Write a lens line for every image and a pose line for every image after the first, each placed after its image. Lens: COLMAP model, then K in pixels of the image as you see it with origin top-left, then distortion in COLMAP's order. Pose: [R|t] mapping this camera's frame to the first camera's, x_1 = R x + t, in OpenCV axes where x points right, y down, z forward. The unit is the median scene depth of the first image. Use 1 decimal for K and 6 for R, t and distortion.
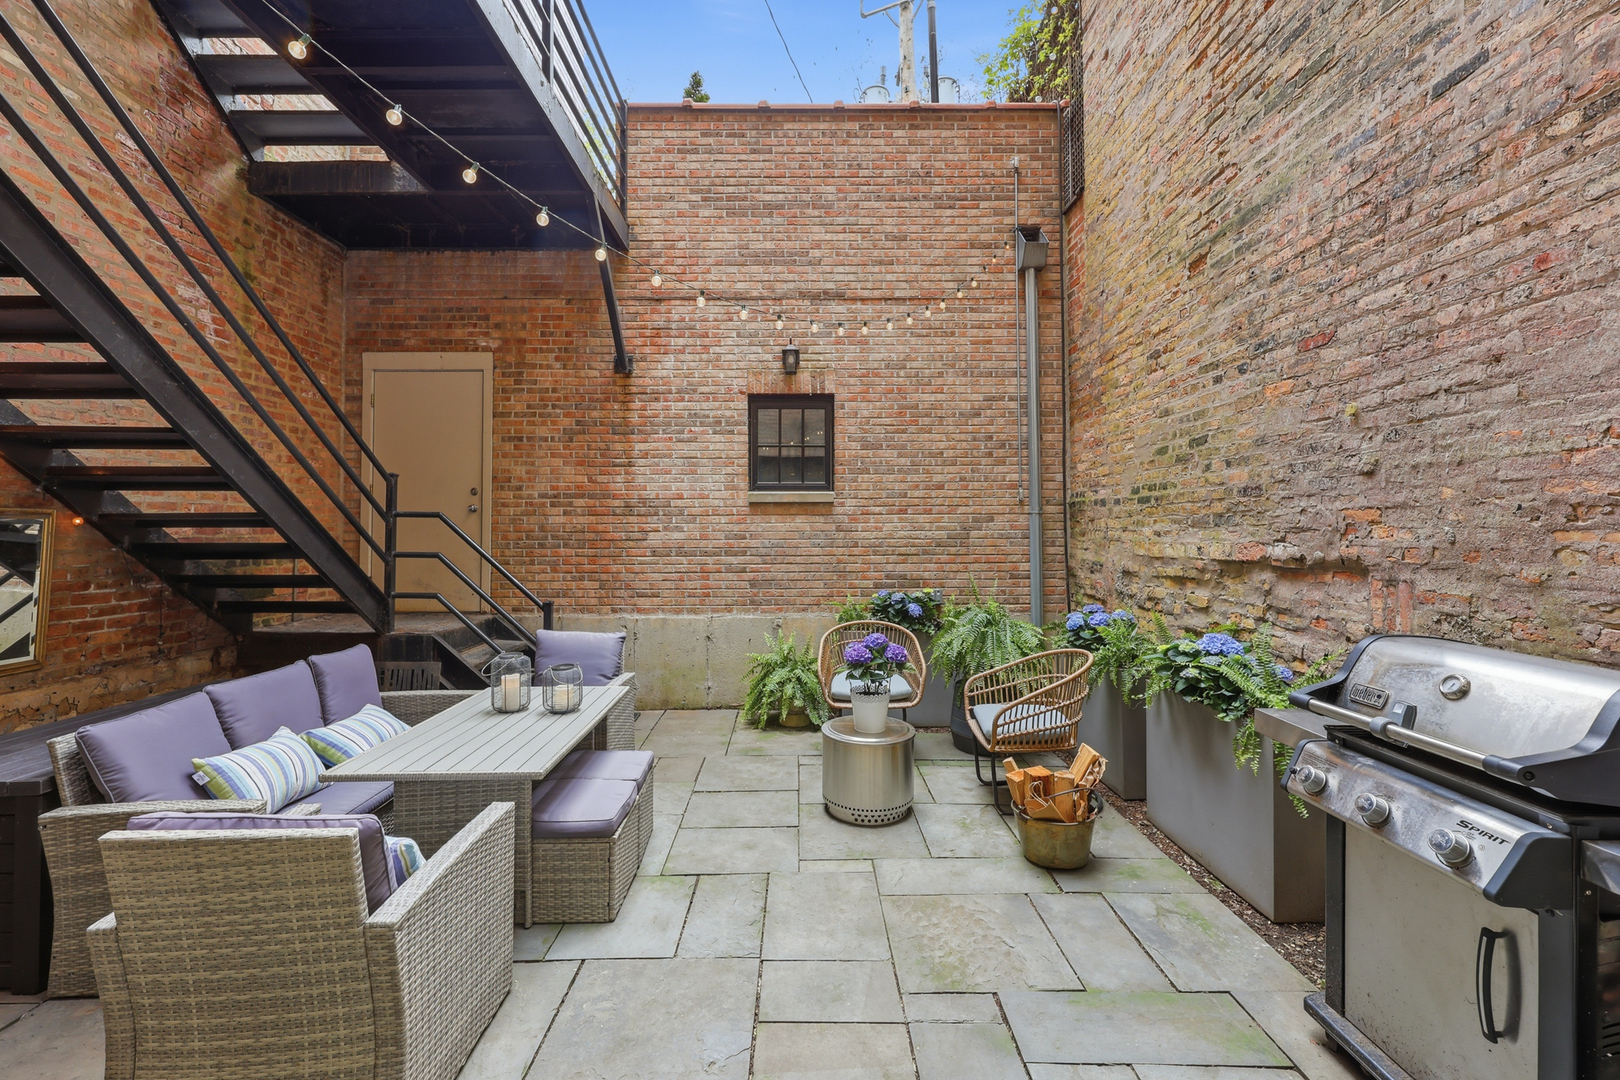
lens RADIAL K [[669.1, 0, 805.9], [0, 669.1, 515.0], [0, 0, 1]] dist [-0.001882, 0.000311]
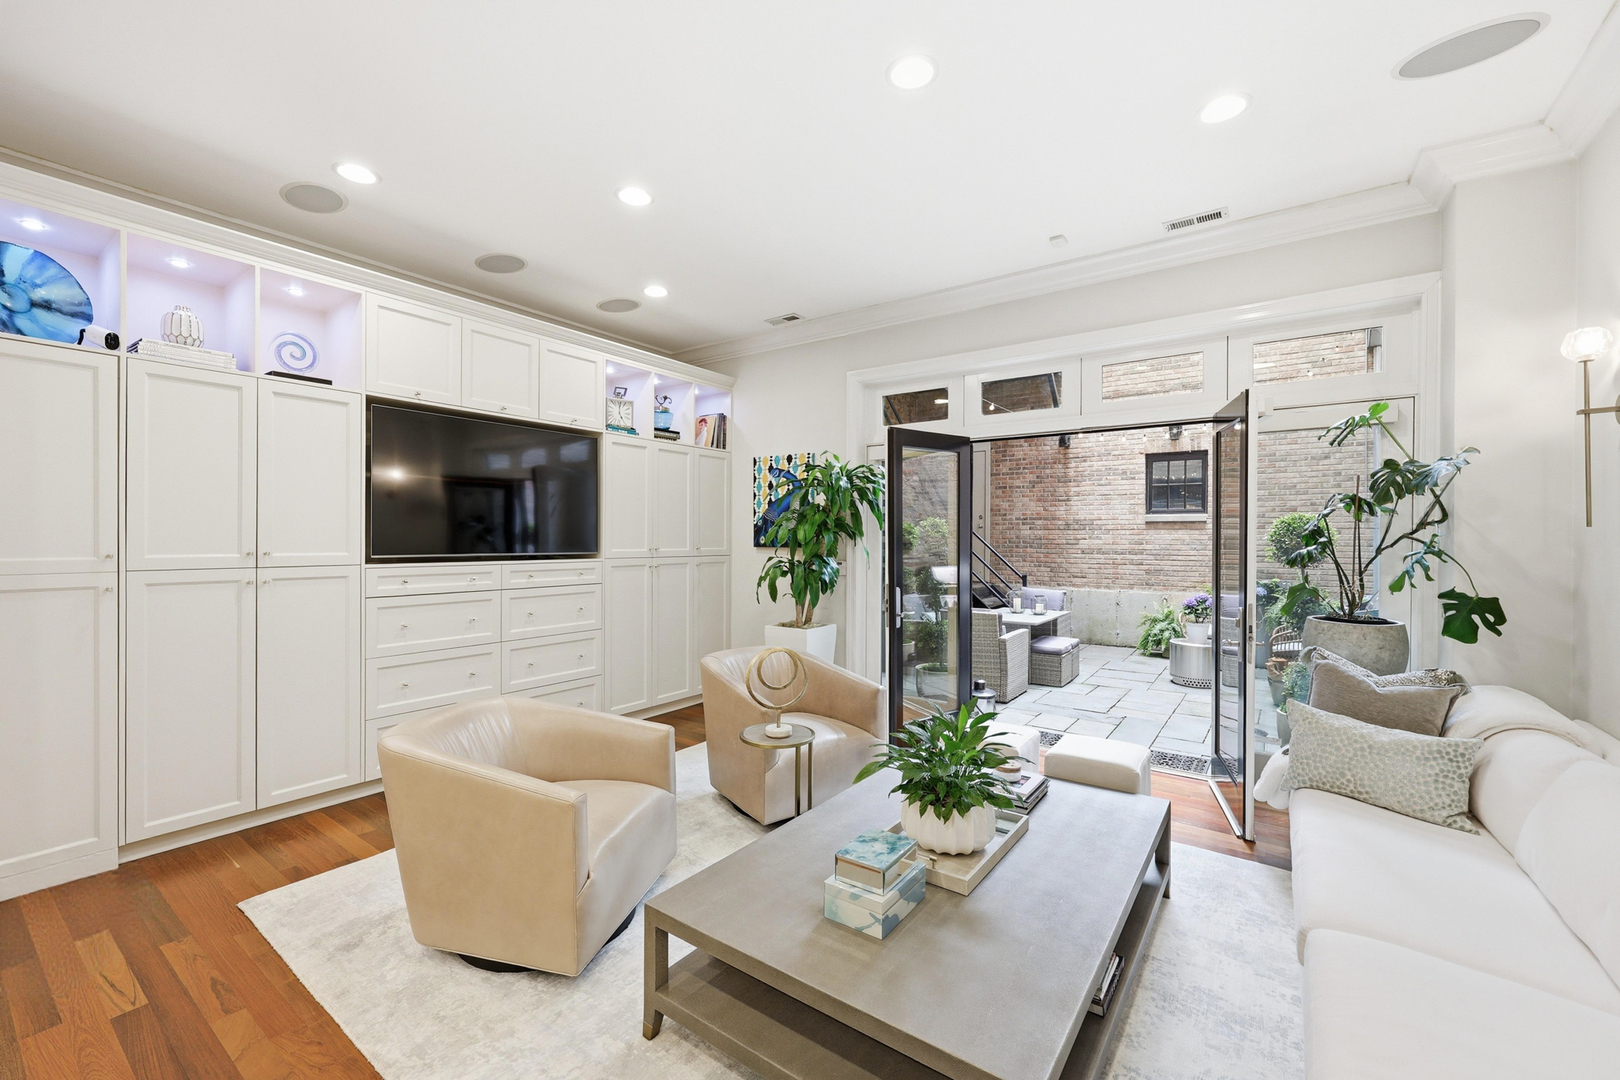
lens RADIAL K [[669.1, 0, 805.5], [0, 669.1, 539.2], [0, 0, 1]] dist [-0.001882, 0.000311]
pose [[0.807483, 0.007738, -0.589840, 0.229971], [0.007439, 0.999701, 0.023298, -0.023035], [0.589844, -0.023200, 0.807184, -0.880571]]
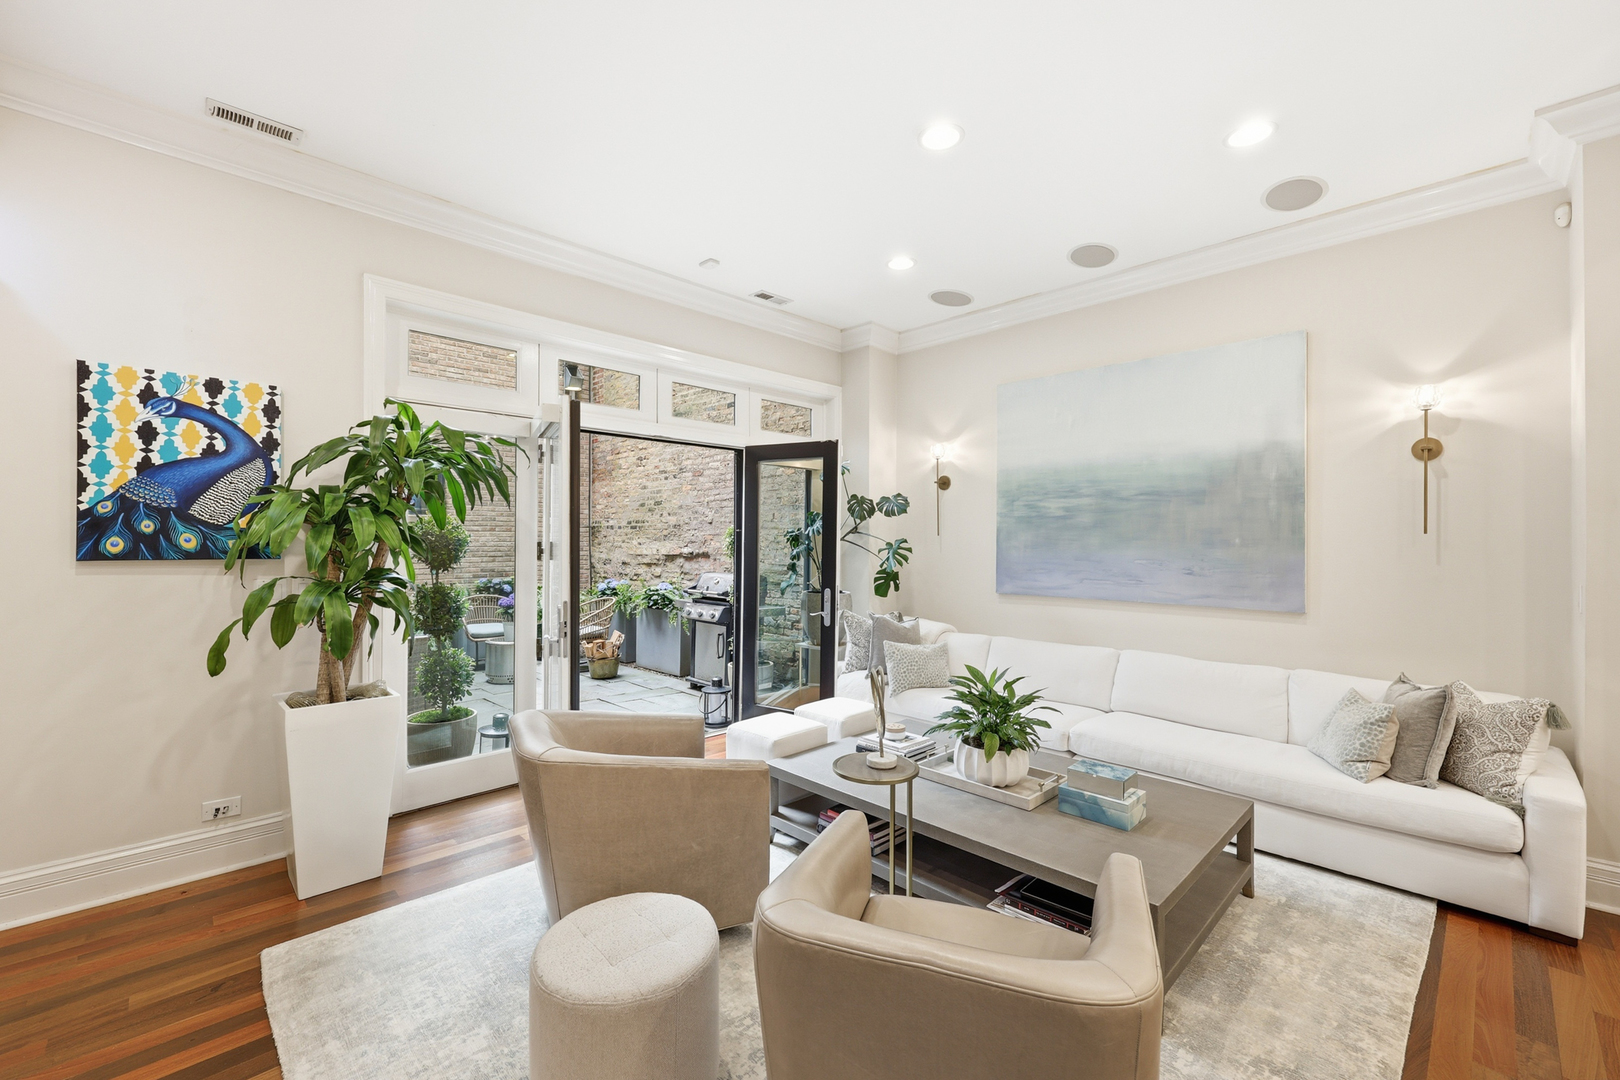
lens RADIAL K [[669.1, 0, 814.1], [0, 669.1, 536.9], [0, 0, 1]] dist [-0.001882, 0.000311]
pose [[0.711733, 0.009736, 0.702382, -0.484111], [-0.021052, 0.999750, 0.007474, -0.017693], [-0.702134, -0.020107, 0.711761, -0.761787]]
